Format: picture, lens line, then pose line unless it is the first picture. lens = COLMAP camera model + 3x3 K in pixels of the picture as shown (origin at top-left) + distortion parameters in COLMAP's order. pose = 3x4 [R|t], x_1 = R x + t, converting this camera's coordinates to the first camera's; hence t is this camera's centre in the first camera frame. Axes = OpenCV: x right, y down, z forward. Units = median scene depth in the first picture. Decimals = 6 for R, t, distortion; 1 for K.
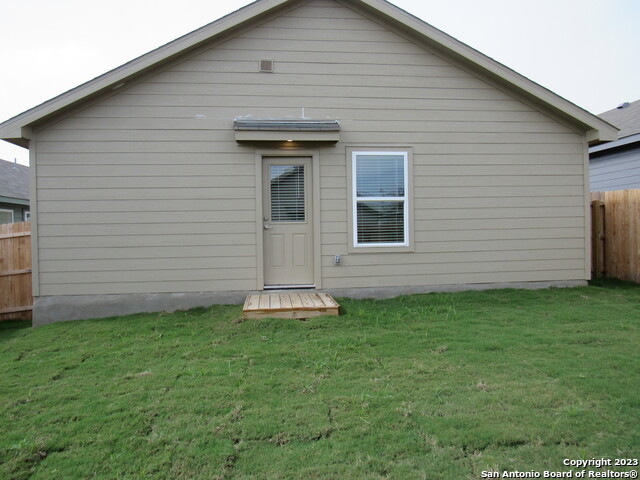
lens RADIAL K [[454.2, 0, 324.9], [0, 454.2, 237.9], [0, 0, 1]] dist [-0.026115, 0.004193]
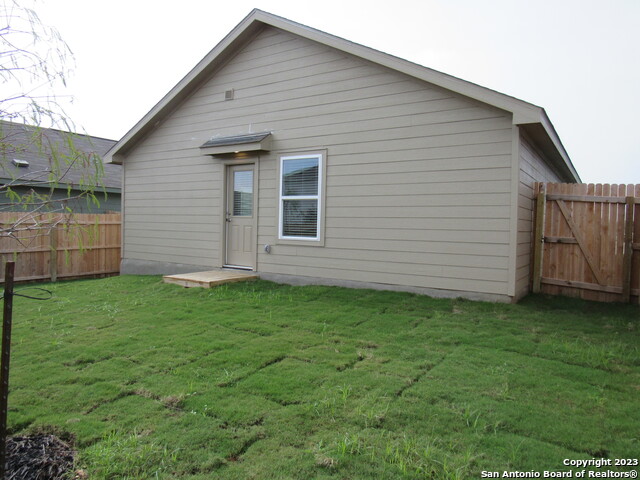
lens RADIAL K [[454.2, 0, 324.9], [0, 454.2, 237.9], [0, 0, 1]] dist [-0.026115, 0.004193]
pose [[0.778139, 0.053272, -0.625829, 0.882690], [-0.045799, 0.998557, 0.028054, -0.020433], [0.626420, 0.006832, 0.779456, 0.161673]]
